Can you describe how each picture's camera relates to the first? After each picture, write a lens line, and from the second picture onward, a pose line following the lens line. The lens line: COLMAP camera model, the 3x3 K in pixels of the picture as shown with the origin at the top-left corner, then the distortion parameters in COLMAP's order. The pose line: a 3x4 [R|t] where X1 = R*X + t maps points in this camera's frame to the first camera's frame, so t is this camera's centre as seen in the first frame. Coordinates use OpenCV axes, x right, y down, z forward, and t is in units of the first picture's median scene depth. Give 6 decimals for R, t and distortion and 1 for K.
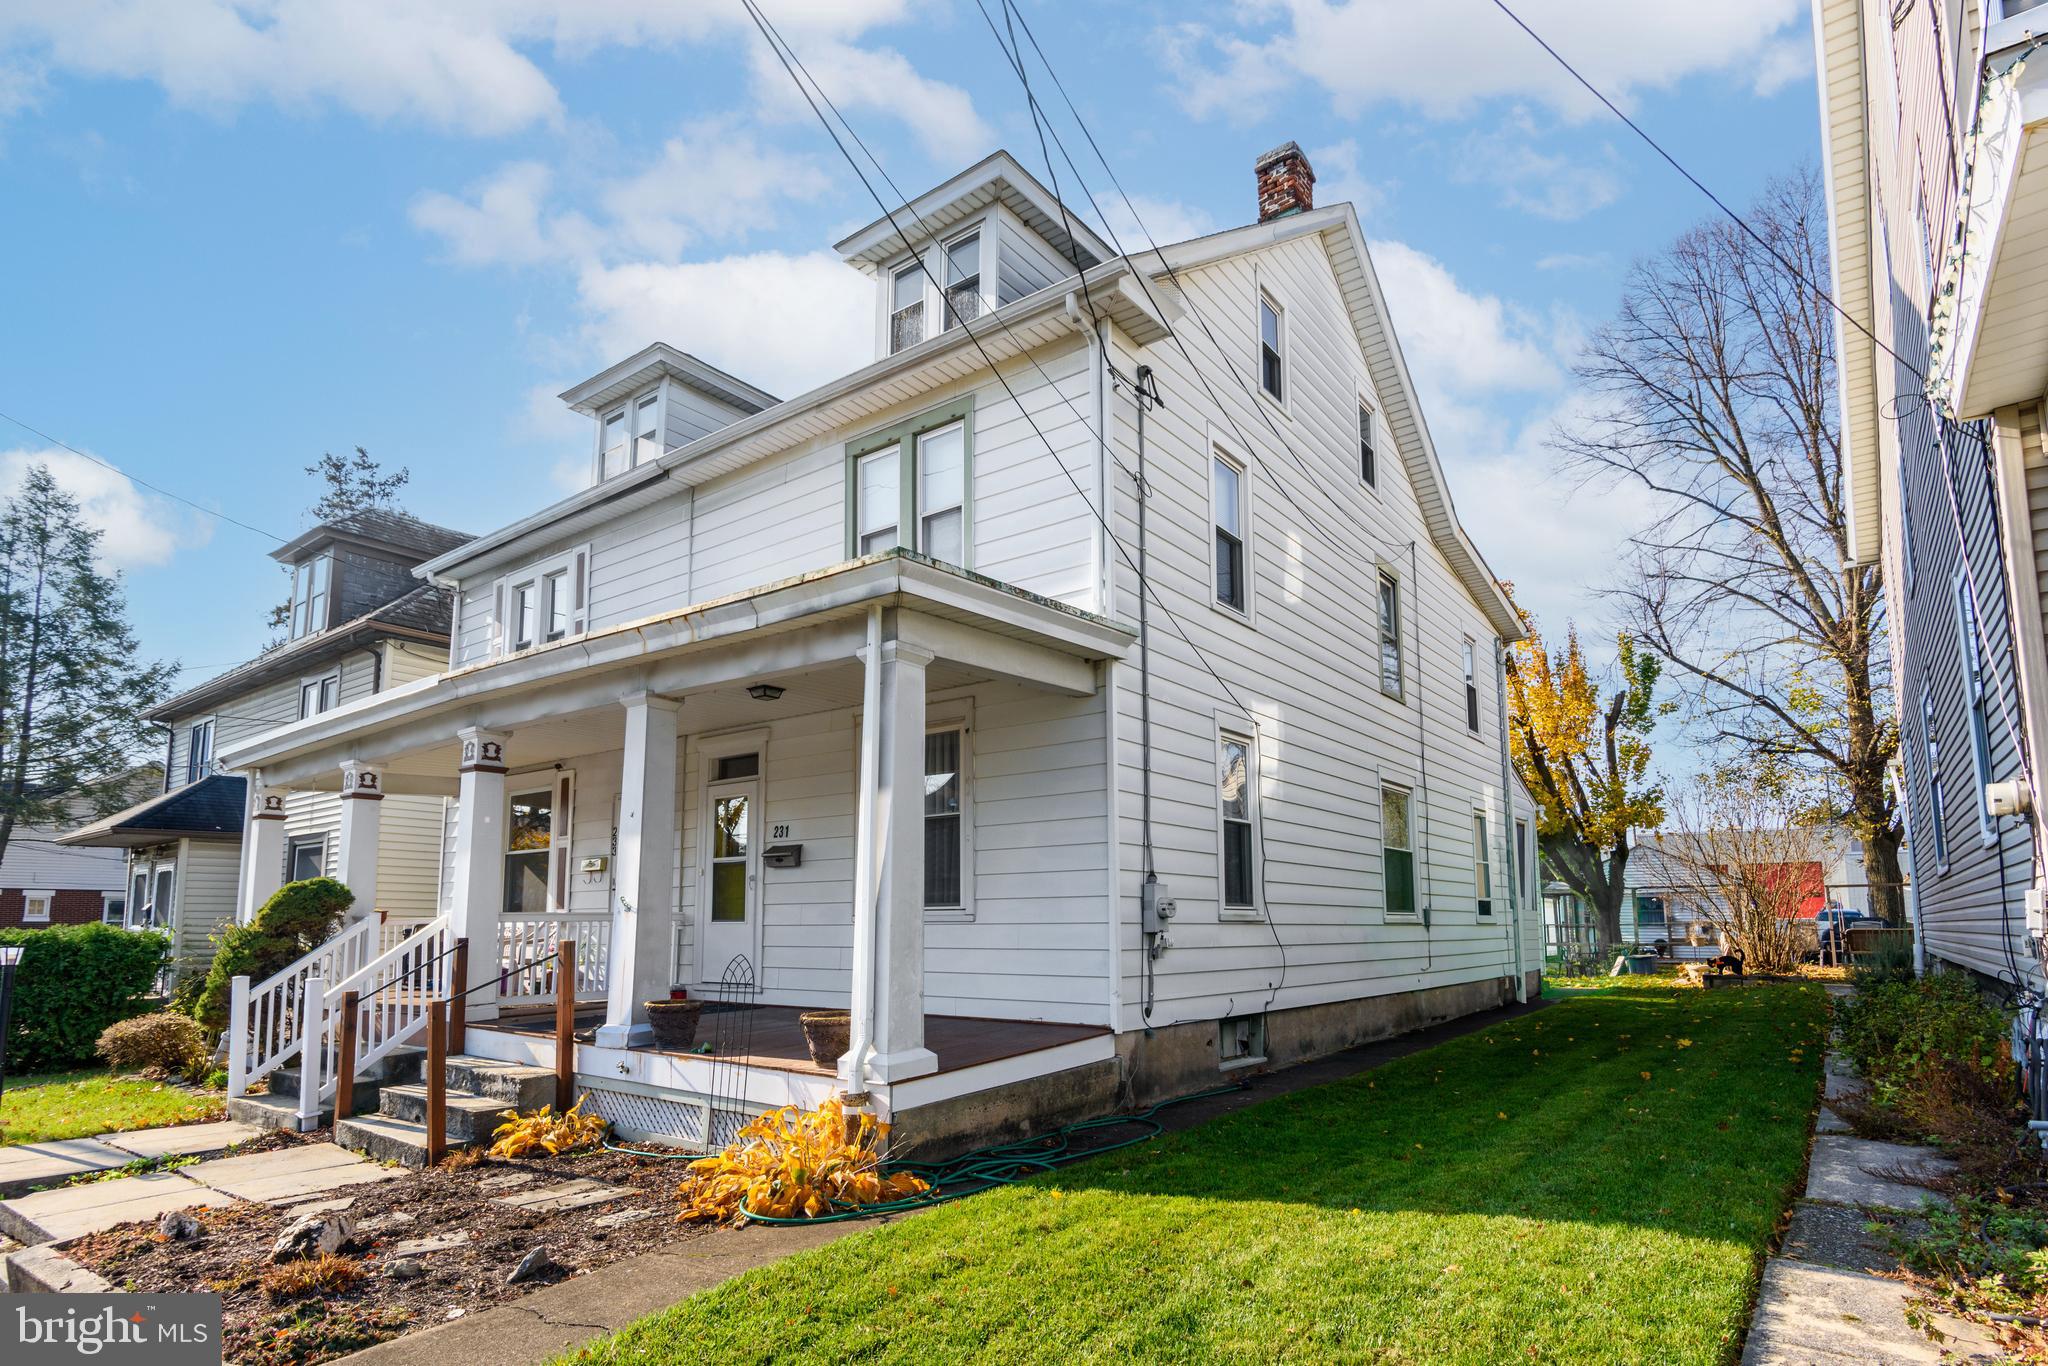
lens RADIAL K [[1047.3, 0, 1022.4], [0, 1047.3, 705.6], [0, 0, 1]] dist [0.003559, 0.000244]
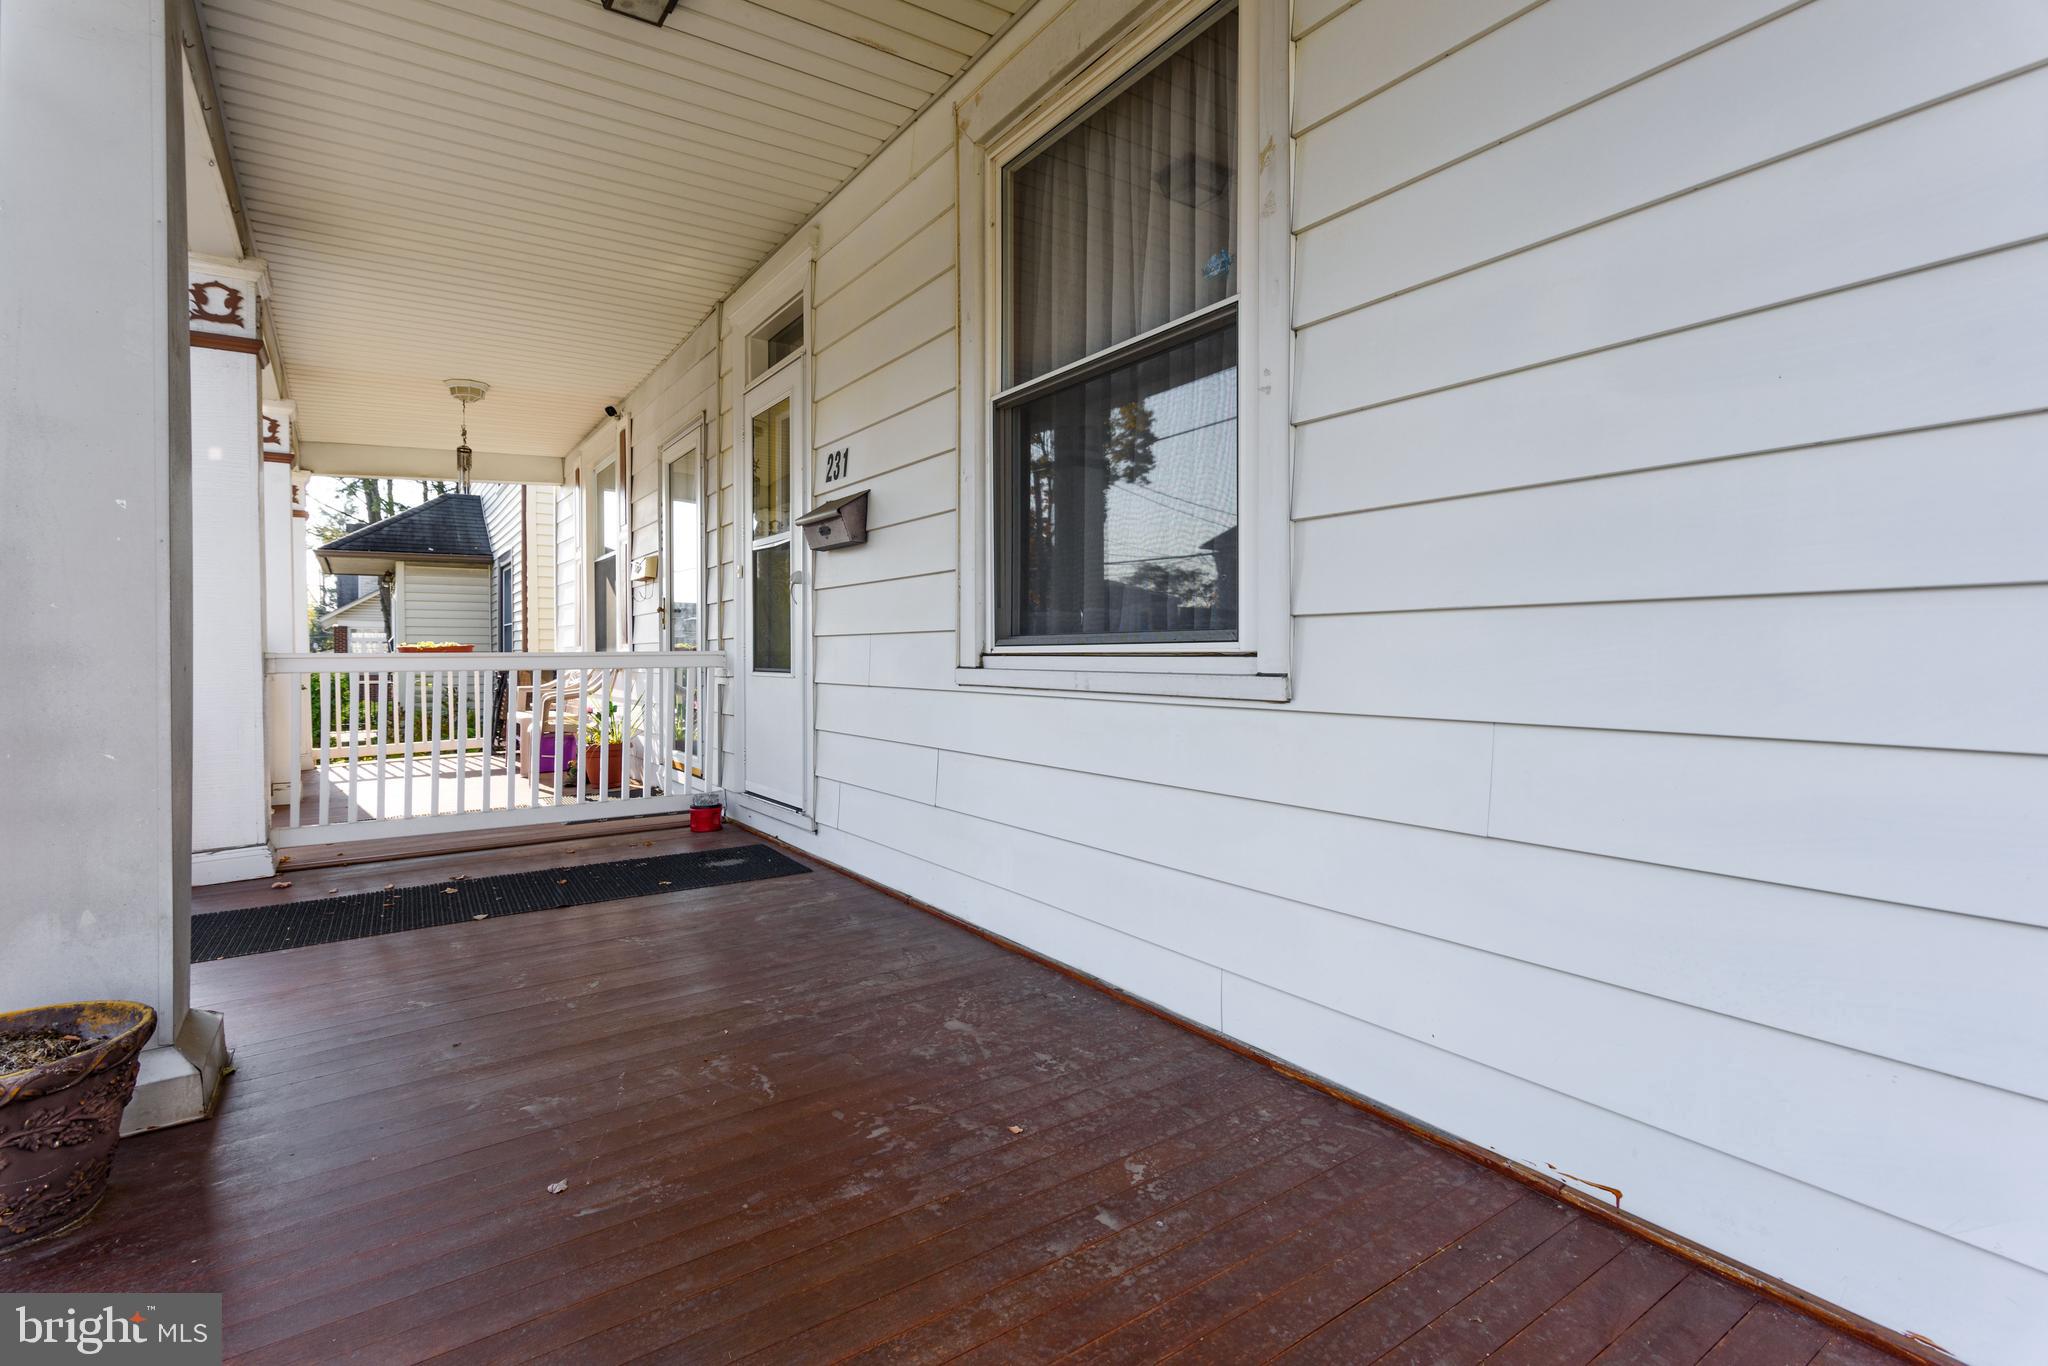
lens RADIAL K [[1027.6, 0, 1028.6], [0, 1027.6, 655.5], [0, 0, 1]] dist [0.001255, 0.000109]
pose [[0.940509, 0.011297, -0.339581, -0.015895], [0.056157, 0.980533, 0.188152, 0.108242], [0.335096, -0.196029, 0.921566, 0.562096]]
